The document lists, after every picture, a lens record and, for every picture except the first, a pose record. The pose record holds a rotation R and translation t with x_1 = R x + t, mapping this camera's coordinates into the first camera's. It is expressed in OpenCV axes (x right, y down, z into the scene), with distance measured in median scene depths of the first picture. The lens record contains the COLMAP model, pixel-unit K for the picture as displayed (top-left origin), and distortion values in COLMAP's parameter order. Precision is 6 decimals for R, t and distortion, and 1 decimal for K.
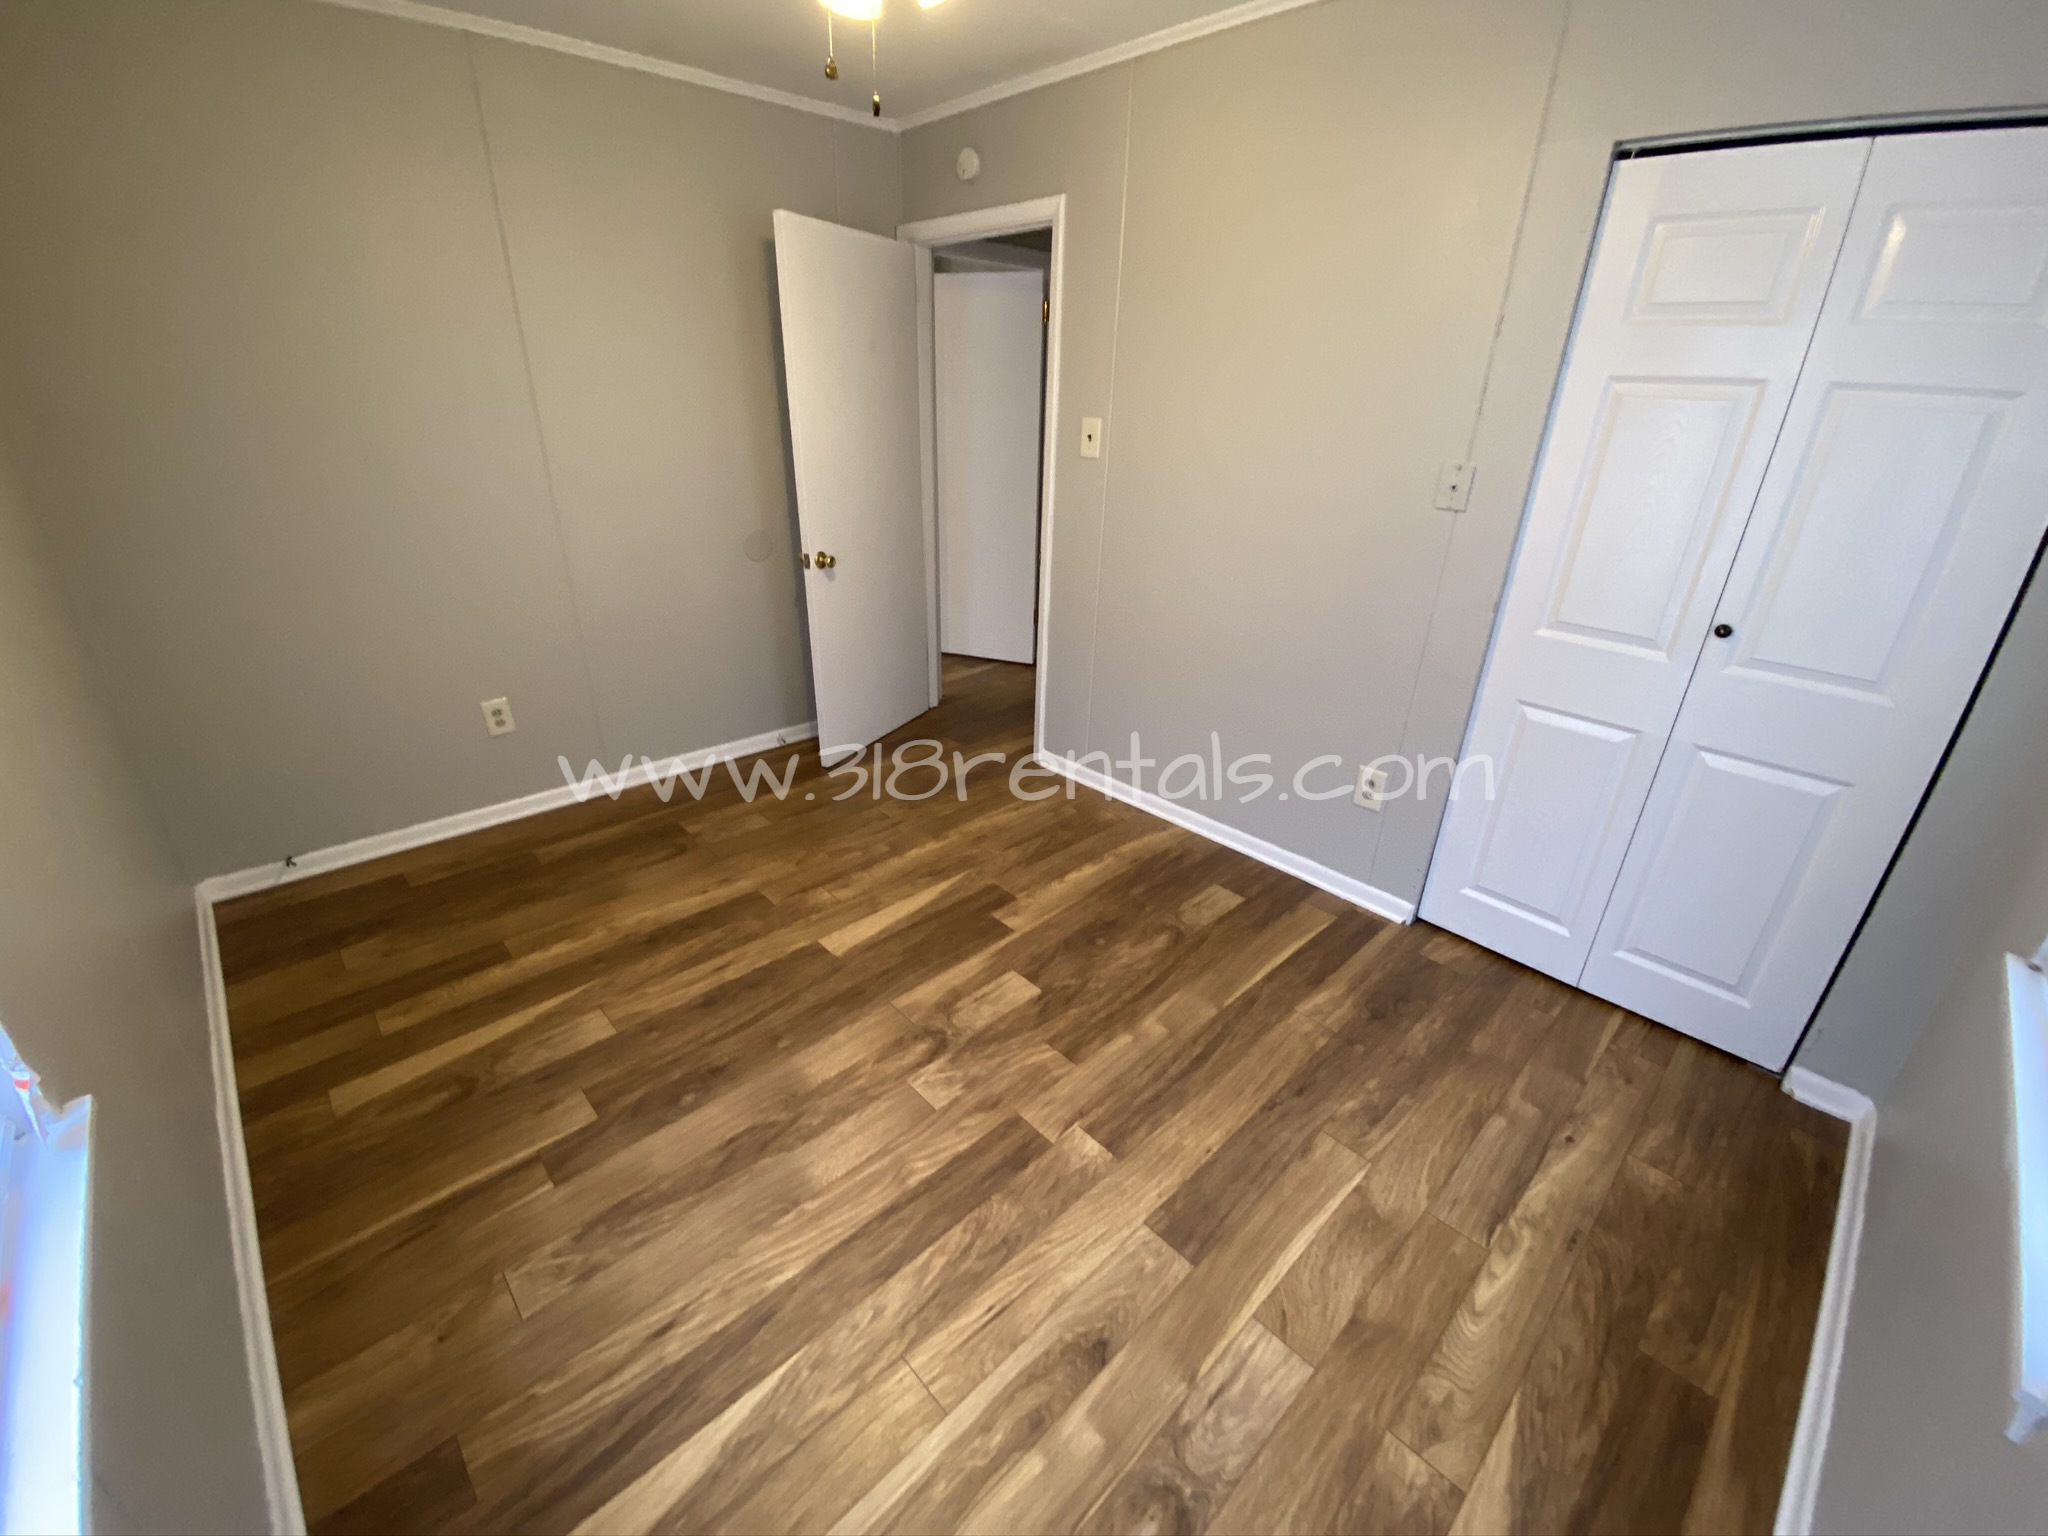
lens RADIAL K [[825.2, 0, 1016.8], [0, 825.2, 753.4], [0, 0, 1]] dist [0.037442, -0.028239]
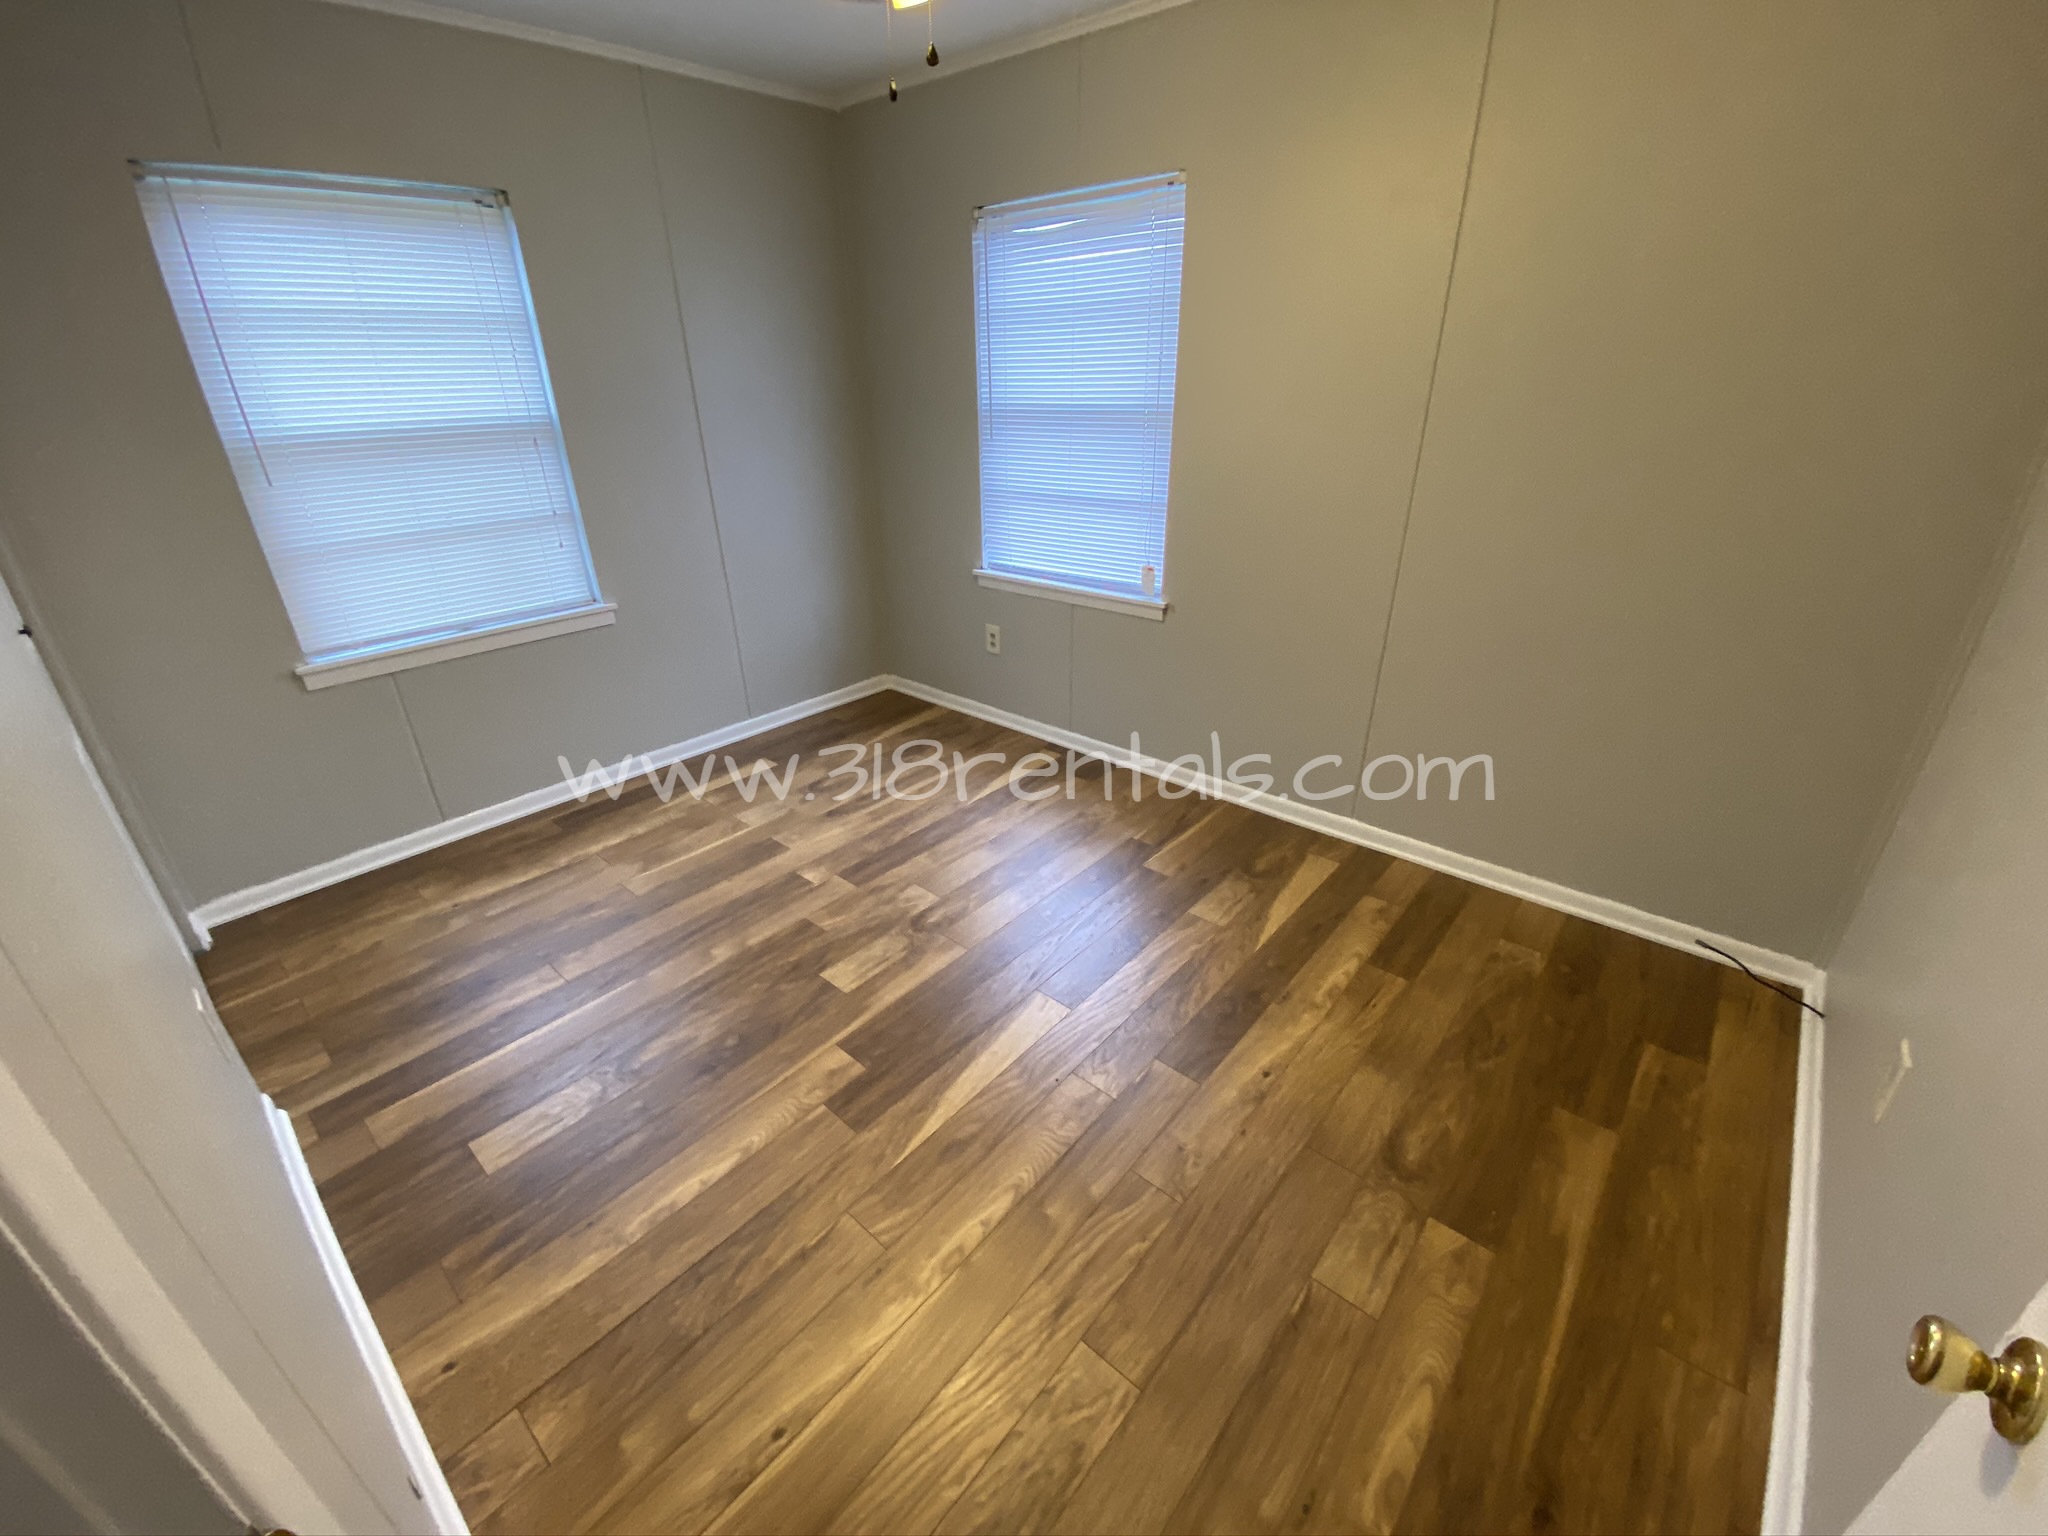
lens RADIAL K [[841.6, 0, 1024.2], [0, 841.6, 748.4], [0, 0, 1]] dist [0.027241, -0.019203]
pose [[-0.995139, 0.032766, -0.092870, -0.145654], [-0.046639, 0.673765, 0.737473, -0.738376], [0.086737, 0.738219, -0.668961, 1.688079]]
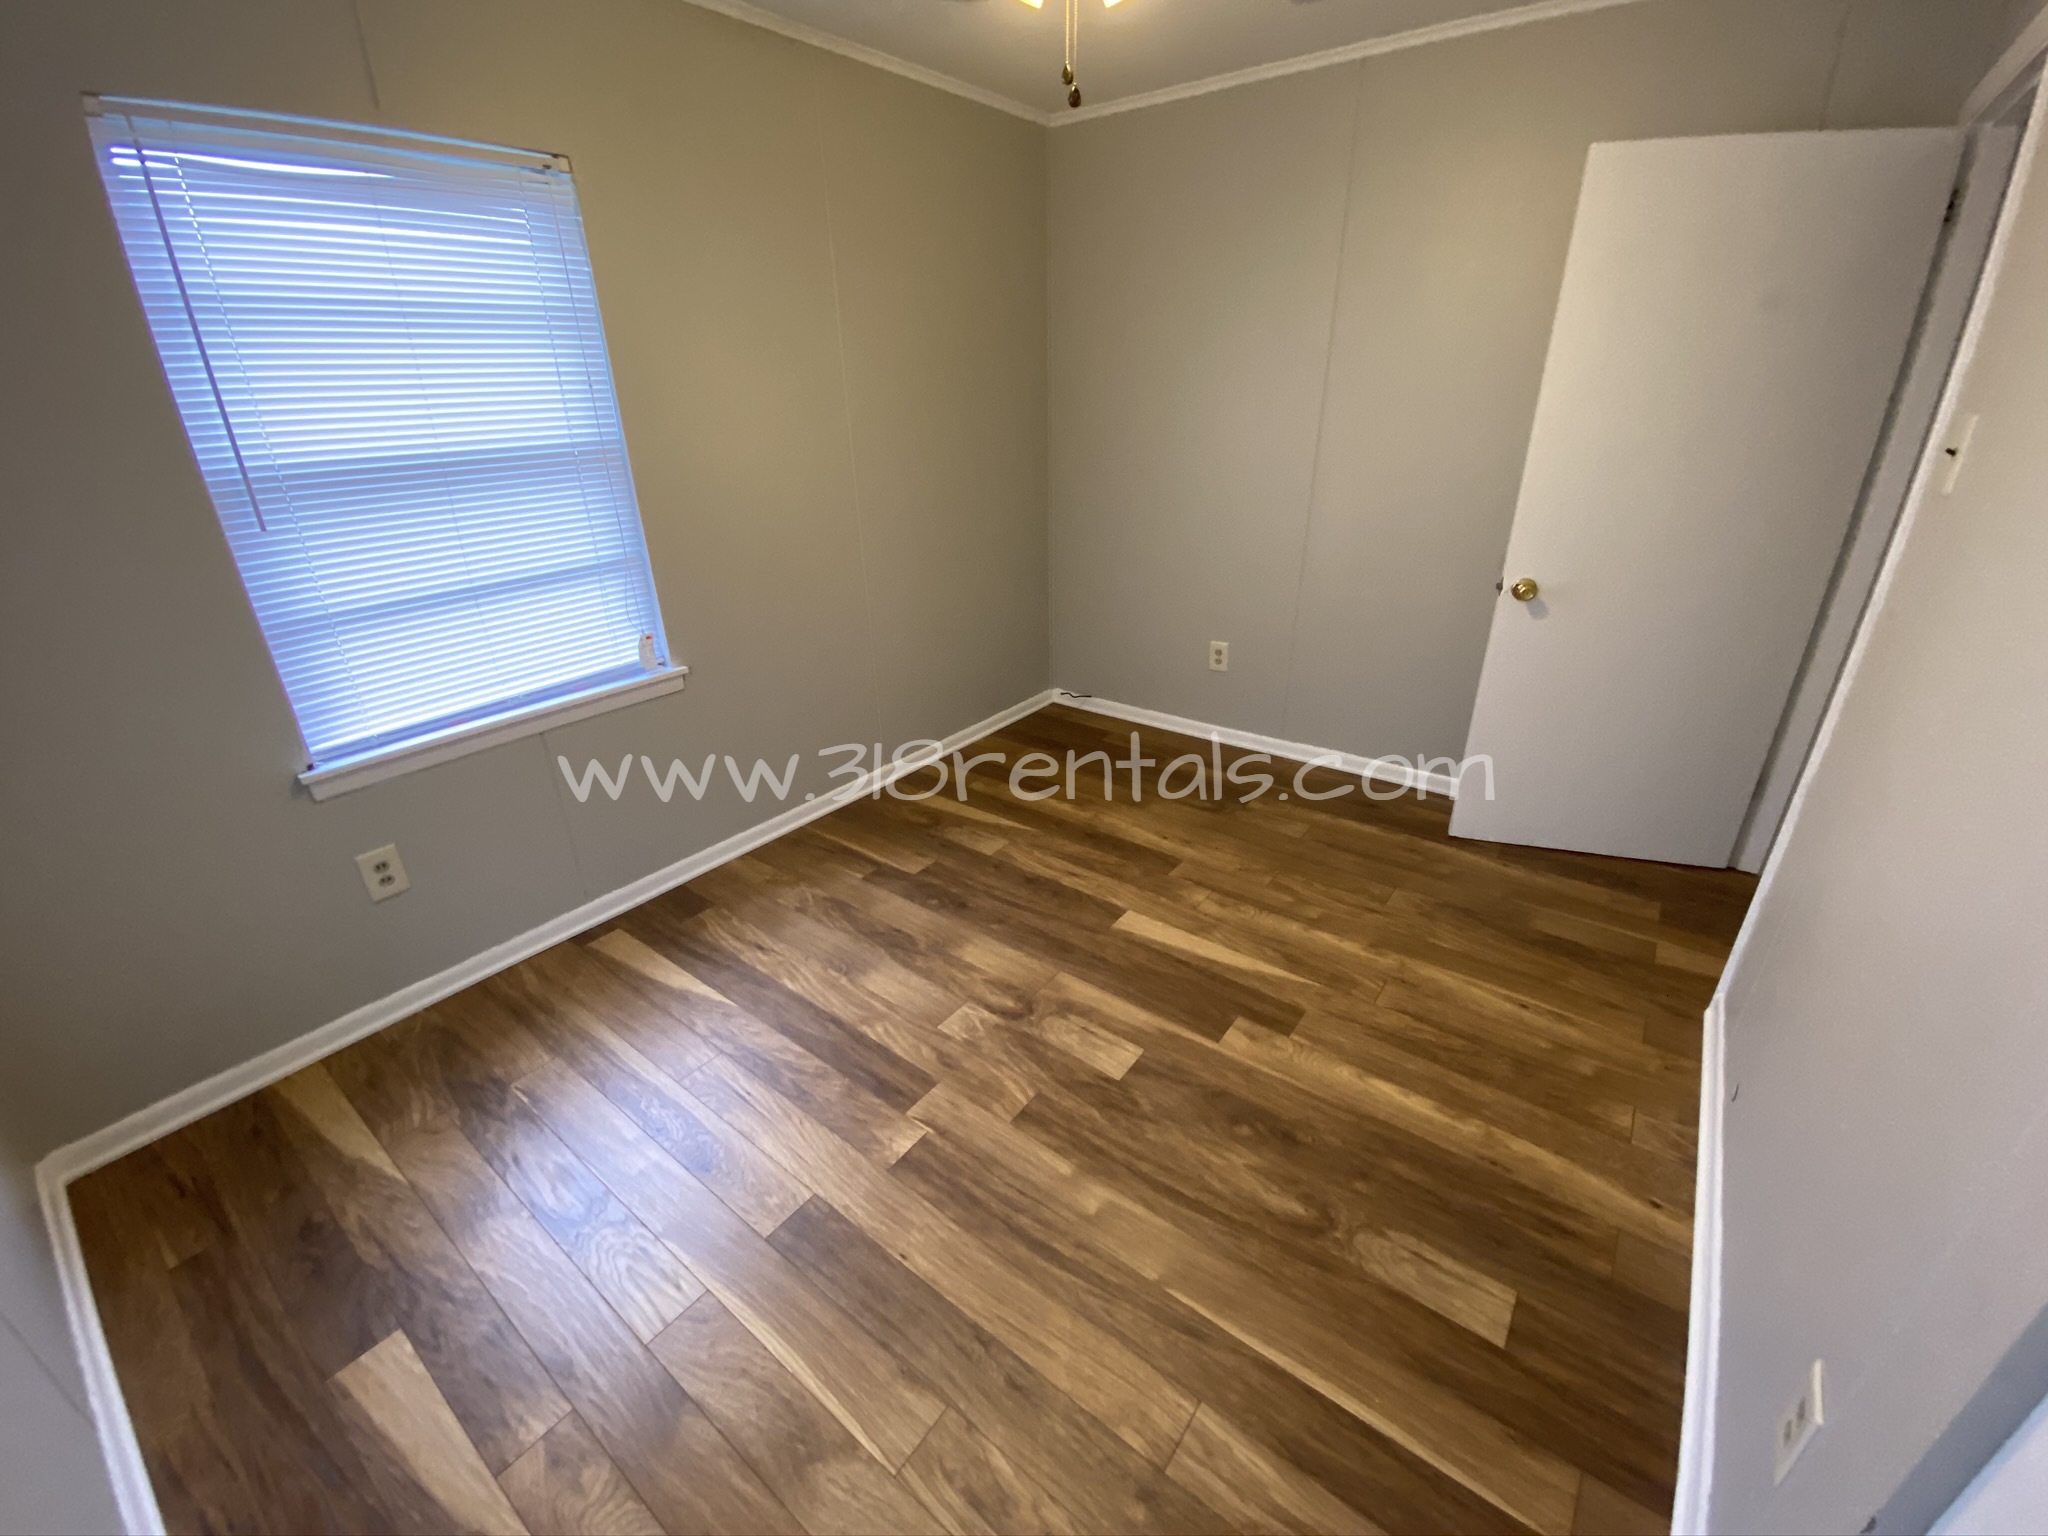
lens RADIAL K [[843.8, 0, 1025.6], [0, 843.8, 729.9], [0, 0, 1]] dist [0.055802, -0.039546]
pose [[0.163518, 0.349012, -0.922742, 0.787074], [-0.377088, 0.886419, 0.268450, -0.260969], [0.911628, 0.304058, 0.276554, 0.629553]]
